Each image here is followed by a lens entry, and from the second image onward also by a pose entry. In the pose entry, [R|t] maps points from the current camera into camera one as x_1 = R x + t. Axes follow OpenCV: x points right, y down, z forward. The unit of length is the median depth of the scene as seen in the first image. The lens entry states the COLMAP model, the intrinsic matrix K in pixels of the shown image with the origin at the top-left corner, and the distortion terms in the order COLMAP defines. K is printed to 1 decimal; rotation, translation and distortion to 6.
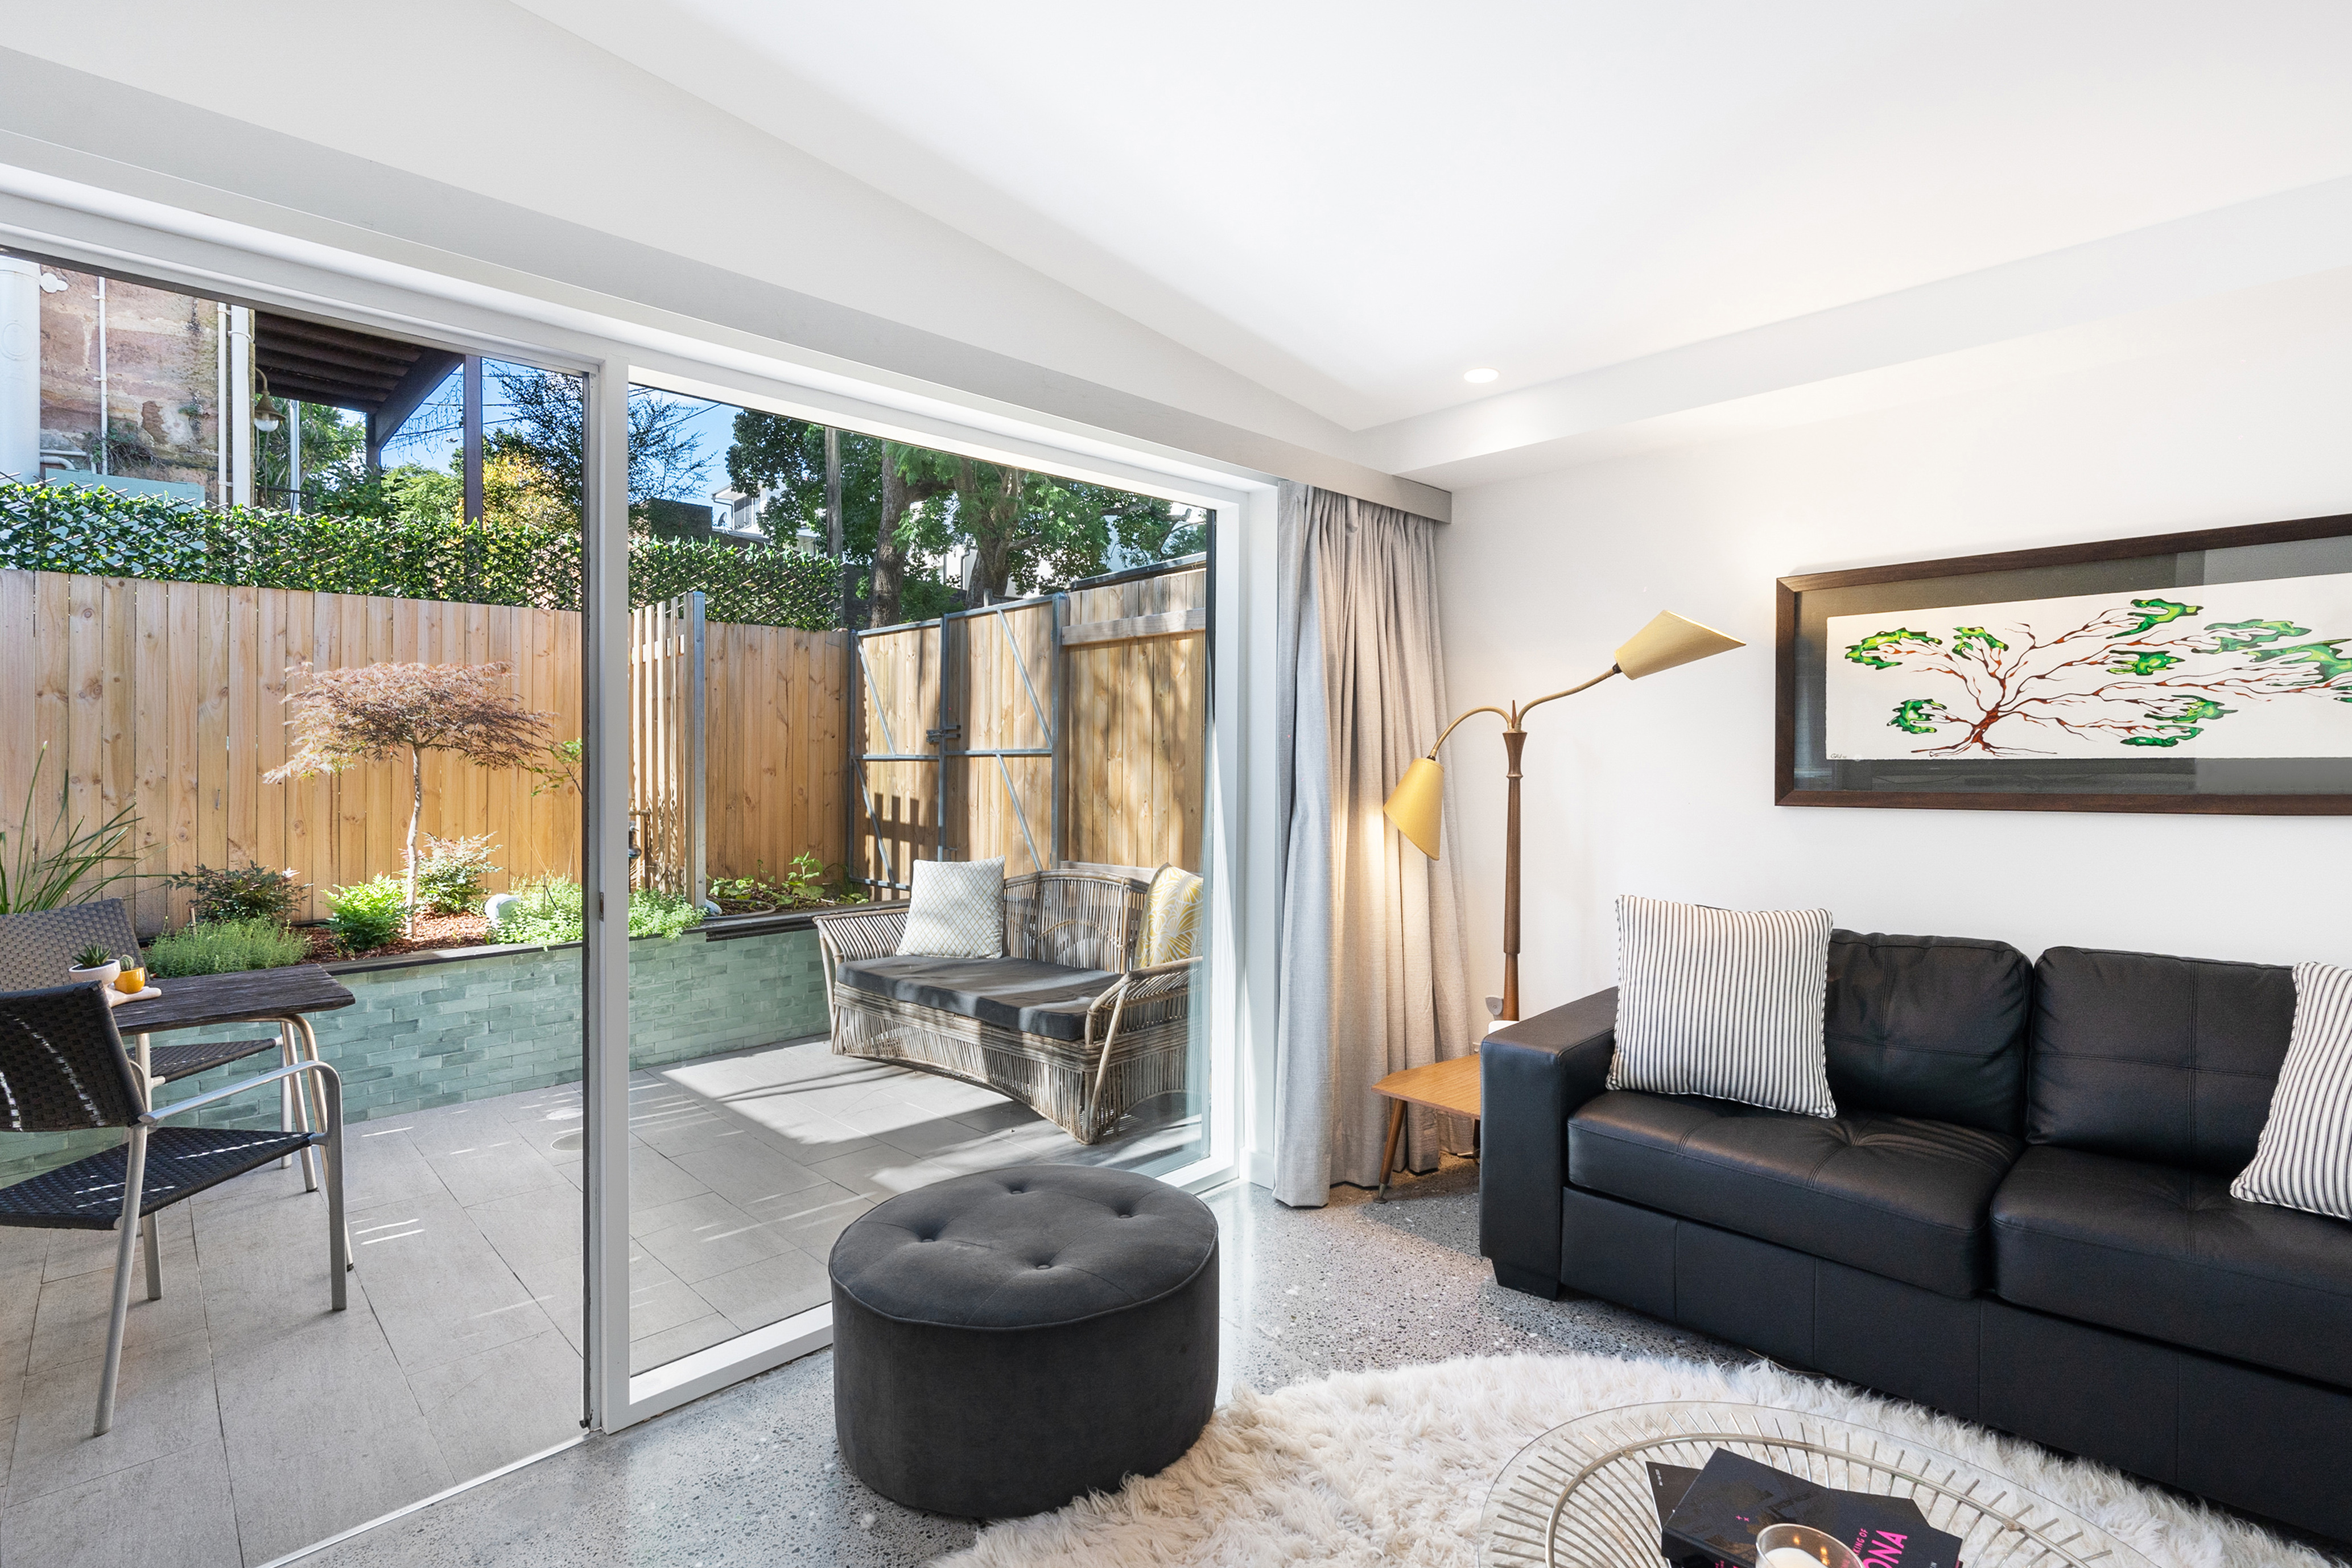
lens RADIAL K [[1116.9, 0, 1176.0], [0, 1116.9, 784.0], [0, 0, 1]] dist [-0.001677, -0.000260]
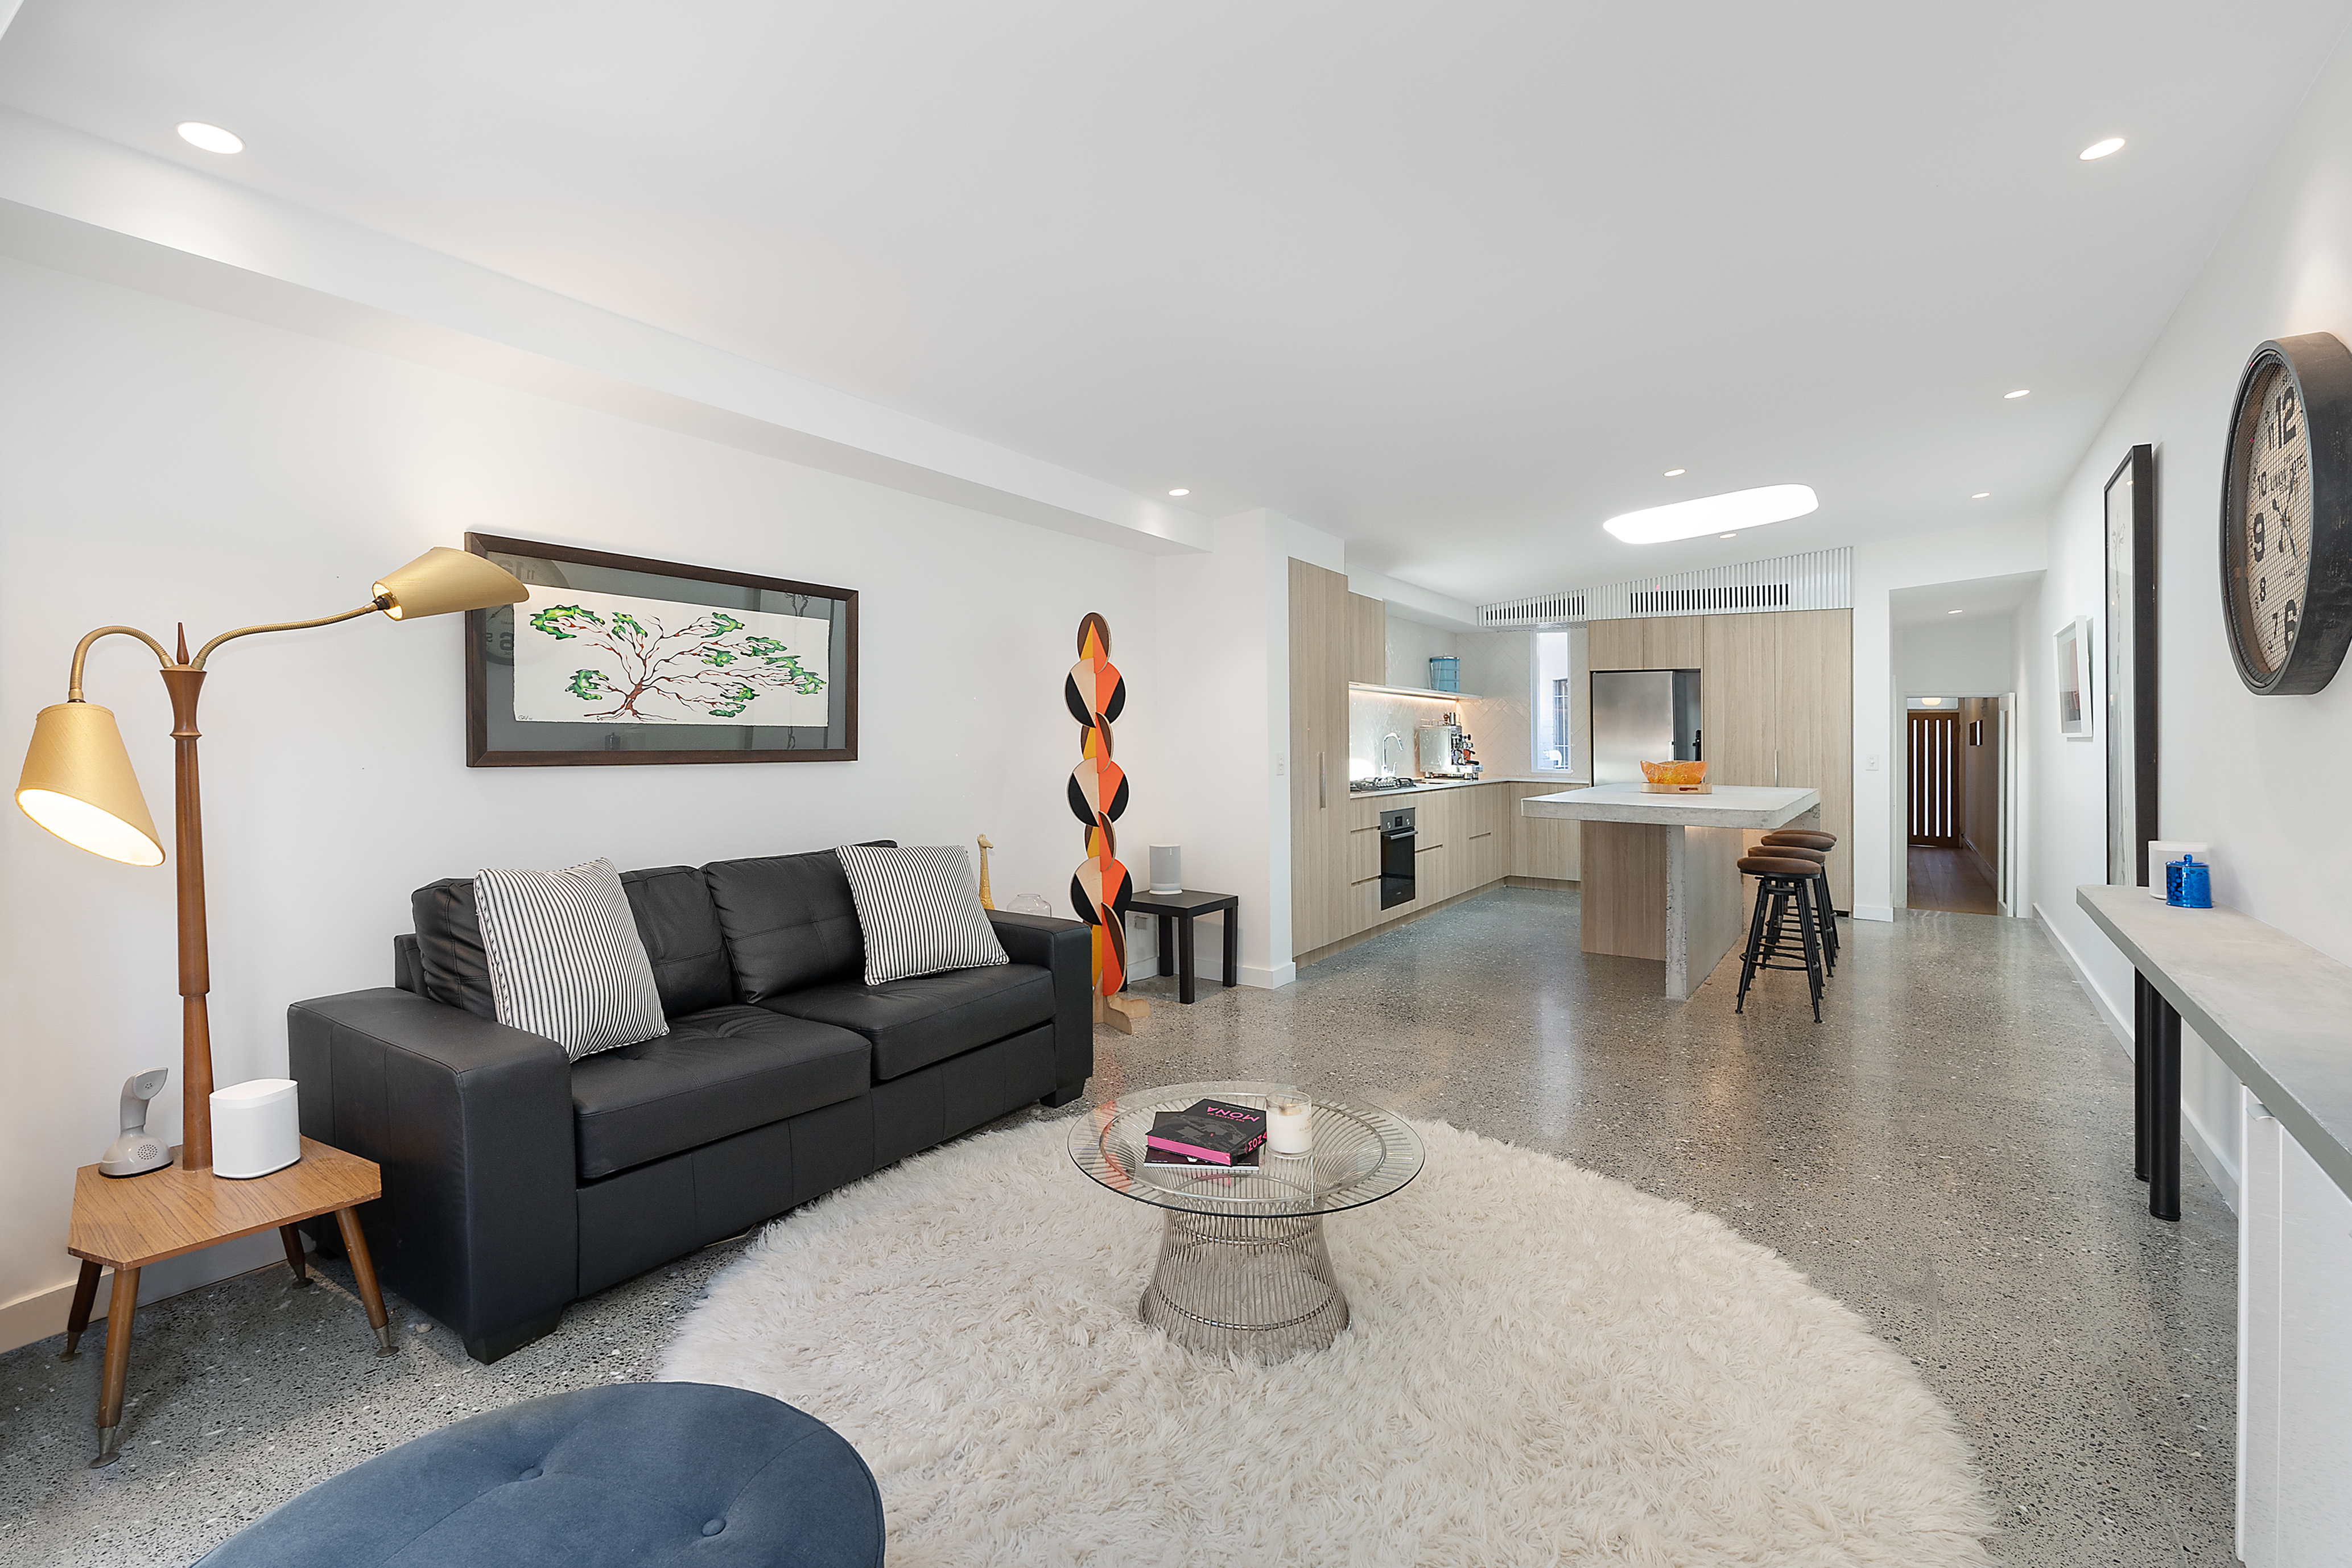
lens RADIAL K [[1098.1, 0, 1179.5], [0, 1098.1, 751.6], [0, 0, 1]] dist [-0.001492, -0.000035]
pose [[-0.209983, -0.003225, 0.977700, -0.589369], [0.015589, 0.999856, 0.006646, 0.010279], [-0.977581, 0.016637, -0.209902, 0.678440]]
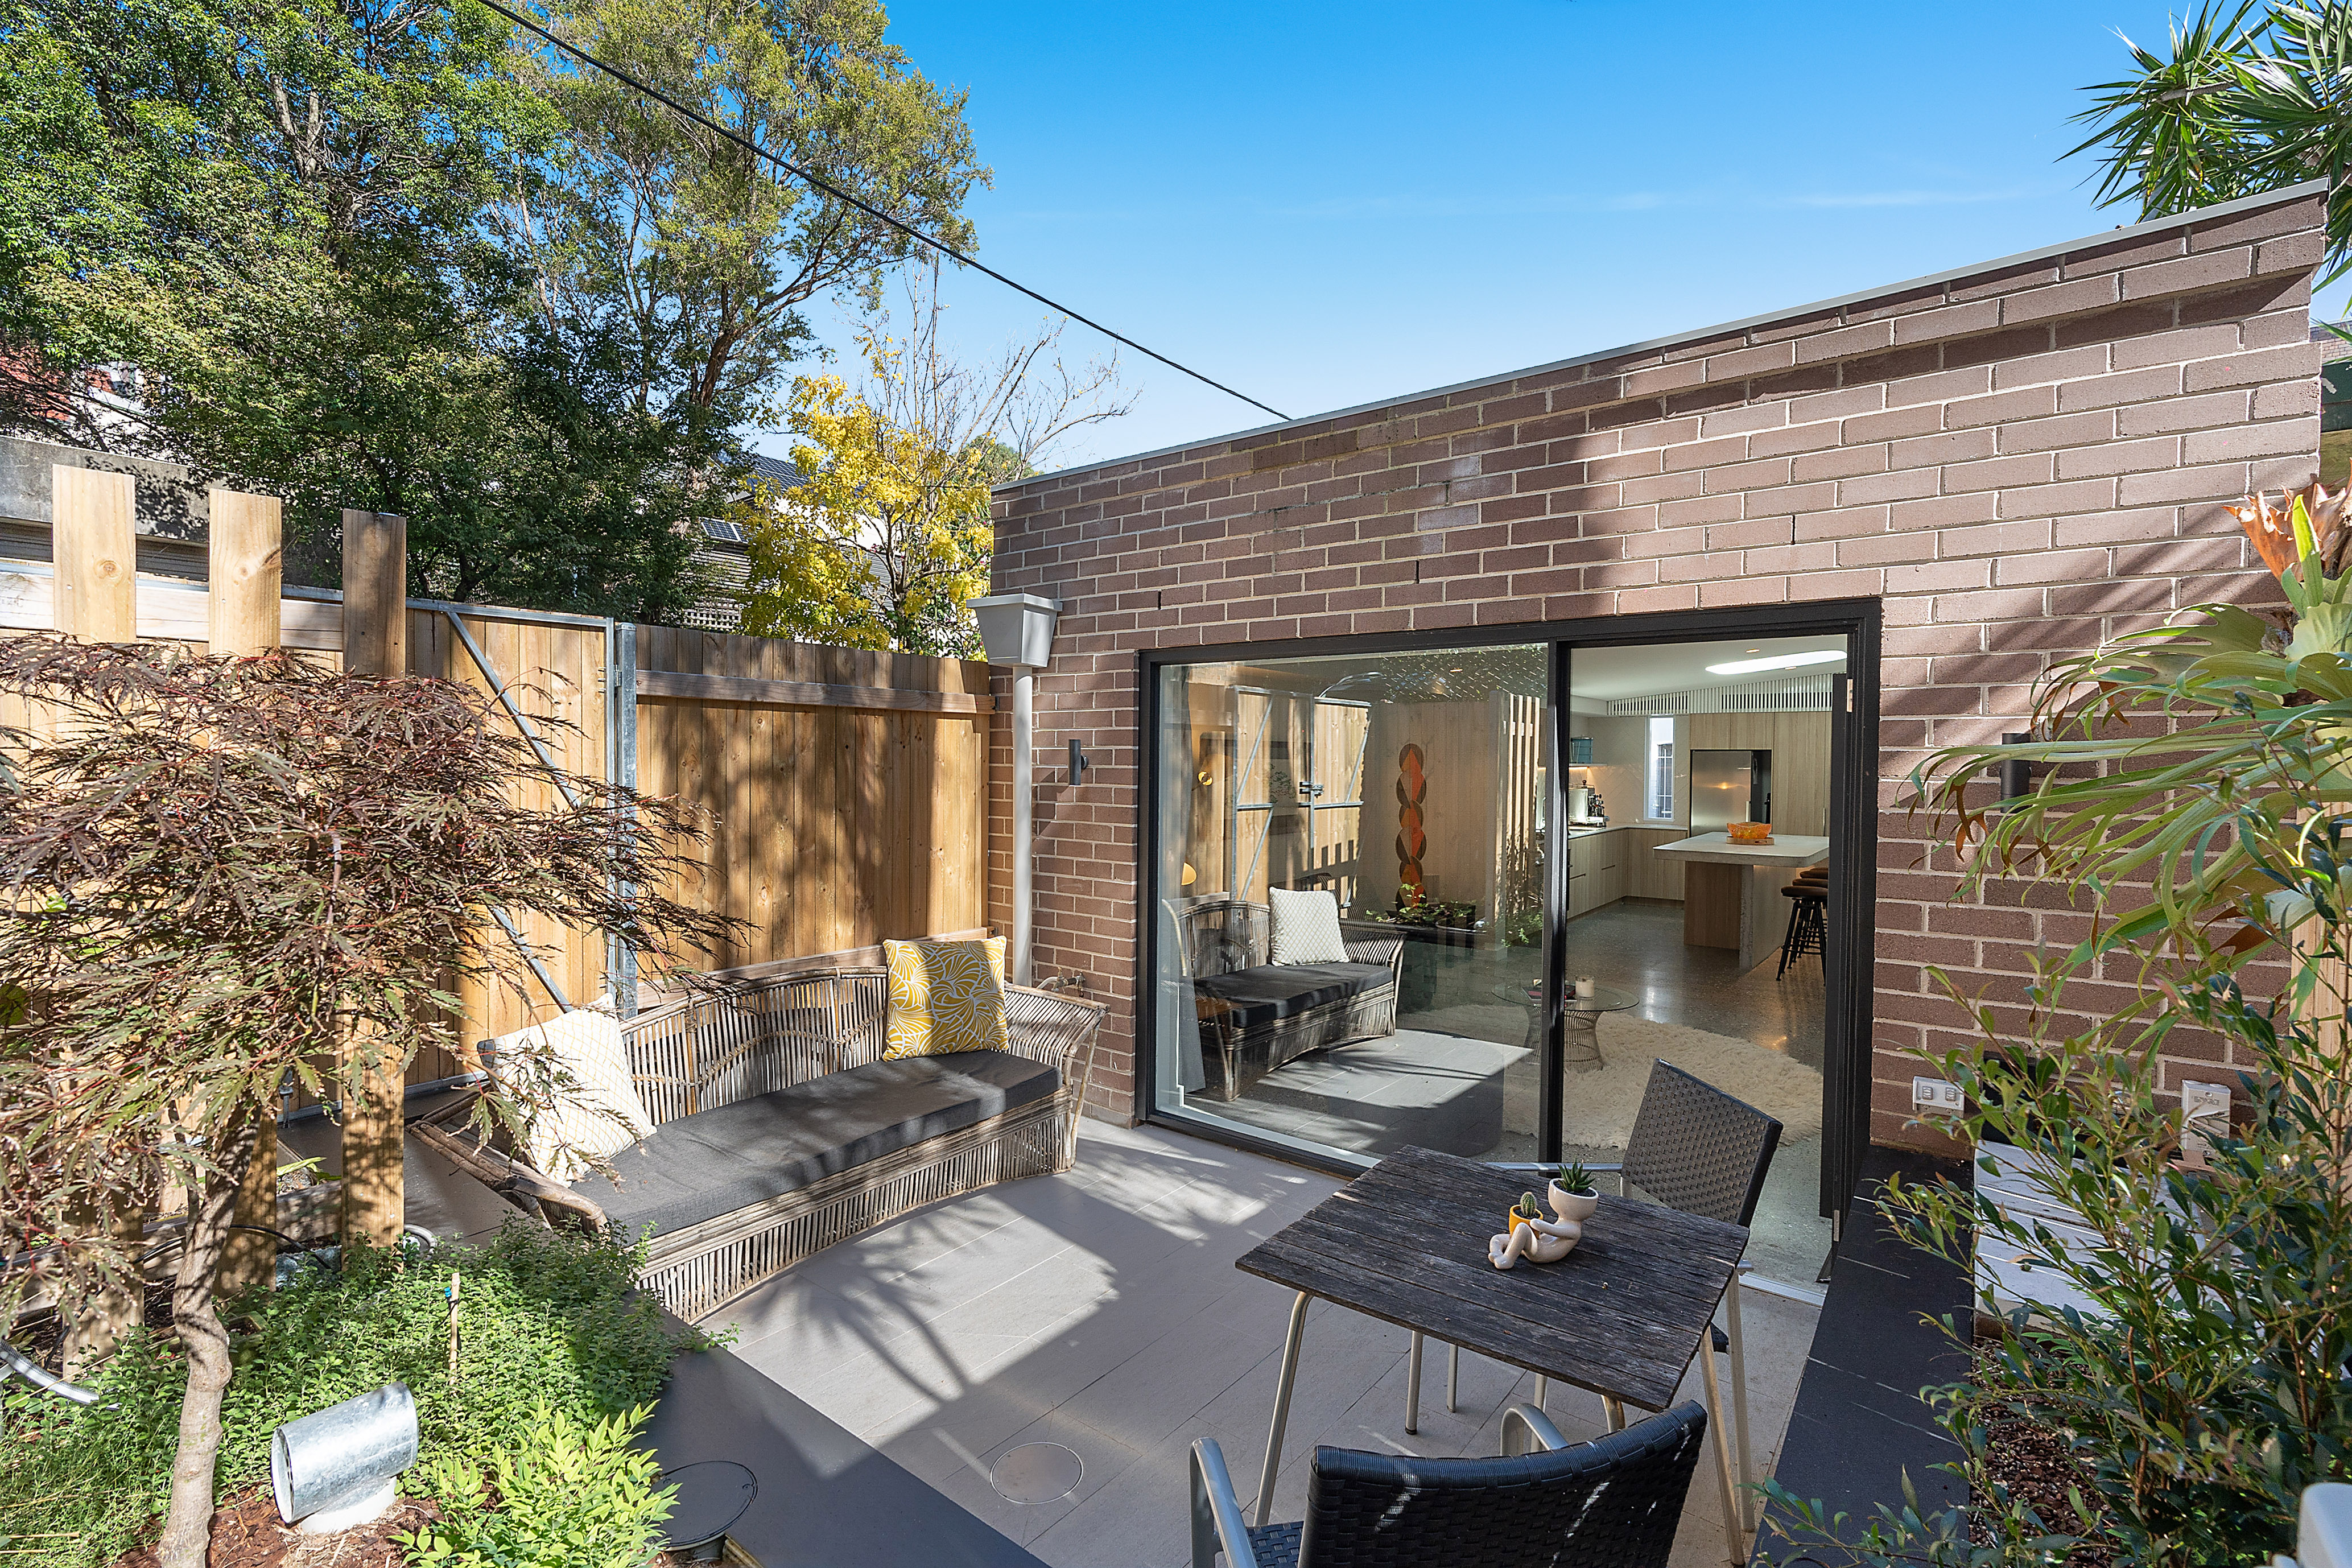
lens RADIAL K [[1088.7, 0, 1176.0], [0, 1088.7, 784.0], [0, 0, 1]] dist [-0.000640, -0.000054]
pose [[-0.141605, -0.019186, 0.989737, -1.656755], [0.003478, 0.999796, 0.019879, -0.126288], [-0.989917, 0.006258, -0.141509, 1.428856]]
